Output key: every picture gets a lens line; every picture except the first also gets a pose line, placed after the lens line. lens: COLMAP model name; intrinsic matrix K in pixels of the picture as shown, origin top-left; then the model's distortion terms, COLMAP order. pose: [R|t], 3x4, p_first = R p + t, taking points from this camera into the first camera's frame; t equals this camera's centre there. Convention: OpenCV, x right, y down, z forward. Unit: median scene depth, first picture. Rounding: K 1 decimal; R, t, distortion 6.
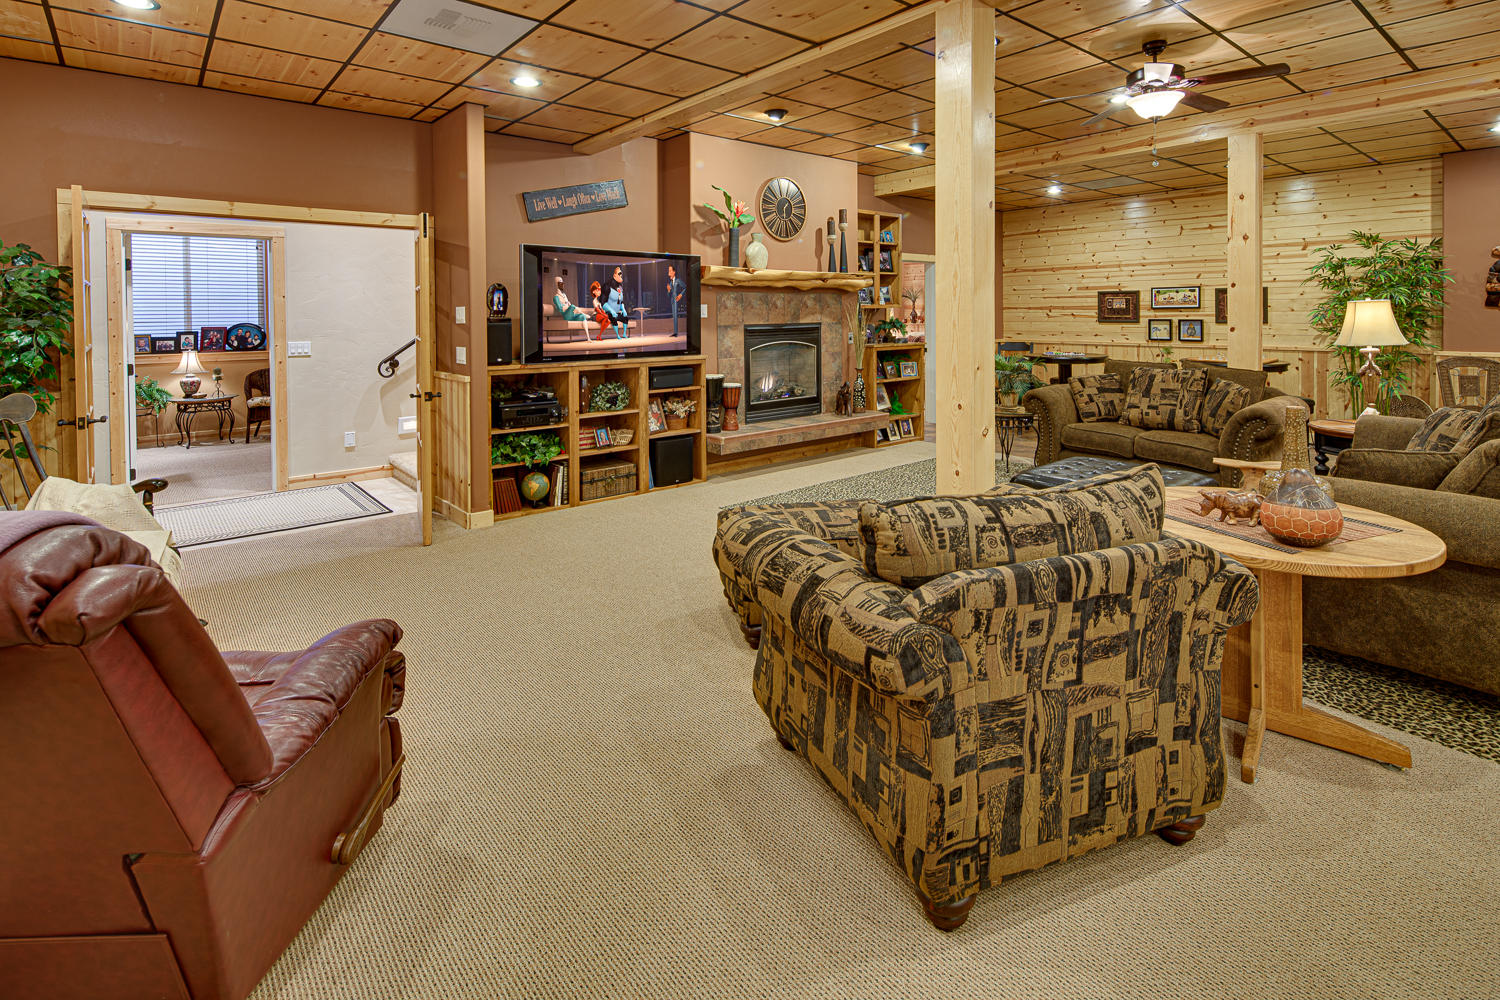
lens RADIAL K [[728.2, 0, 745.4], [0, 728.2, 321.8], [0, 0, 1]] dist [0.001036, -0.000168]
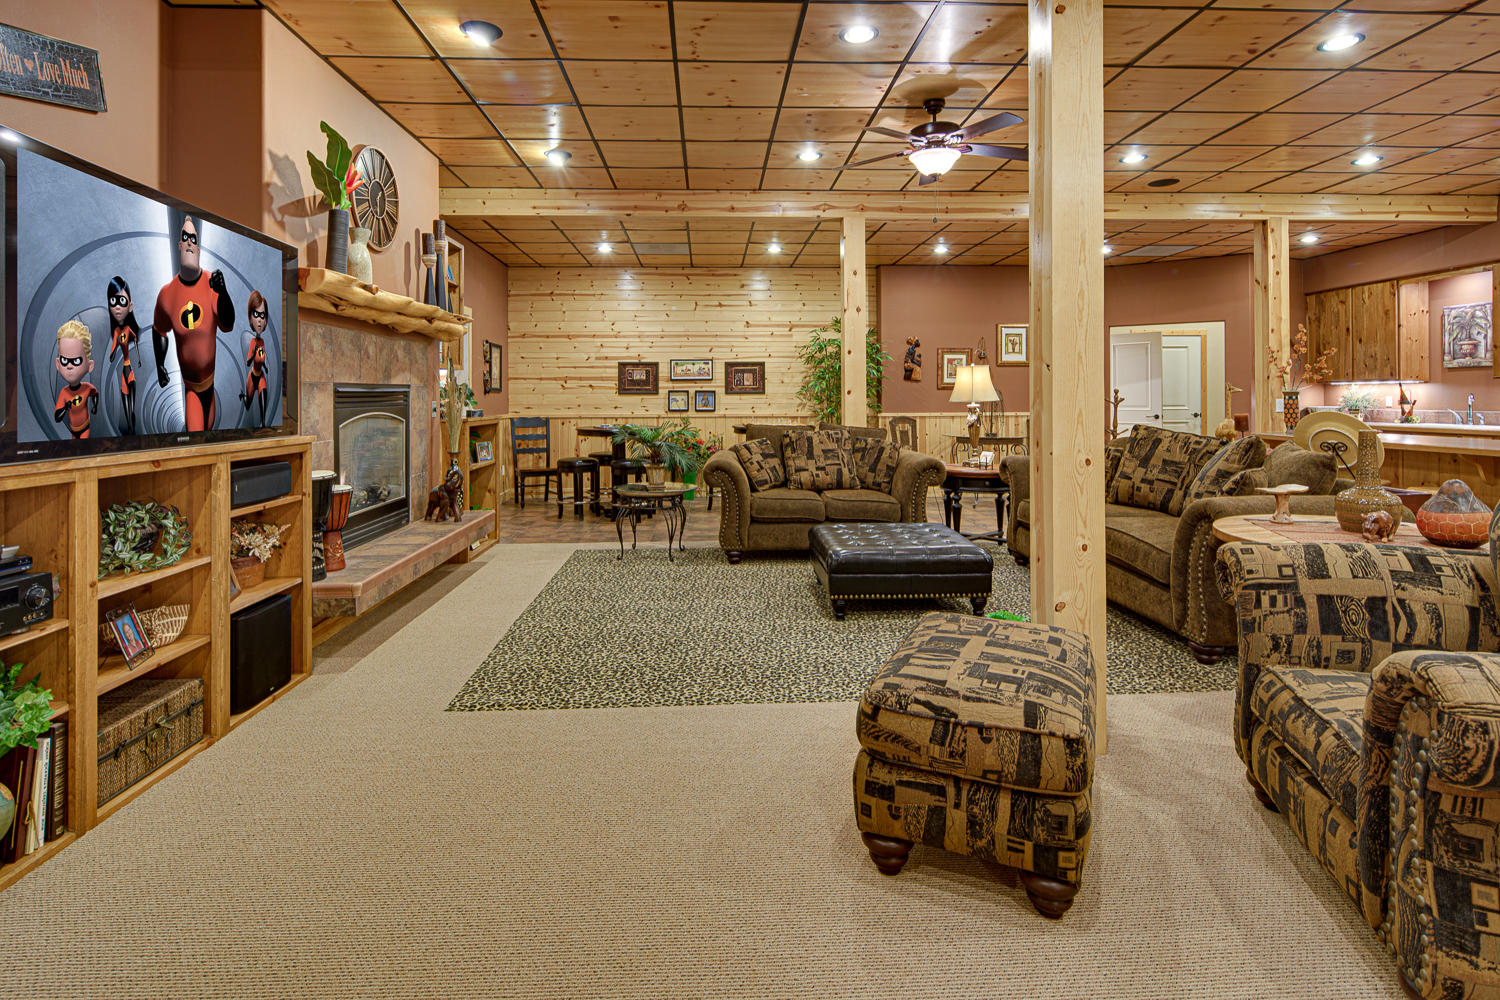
lens RADIAL K [[742.6, 0, 745.3], [0, 742.6, 392.2], [0, 0, 1]] dist [-0.001795, -0.001178]
pose [[0.604904, 0.009090, 0.796246, -0.302790], [0.009236, 0.999787, -0.018430, 0.028094], [-0.796245, 0.018502, 0.604692, 0.430621]]
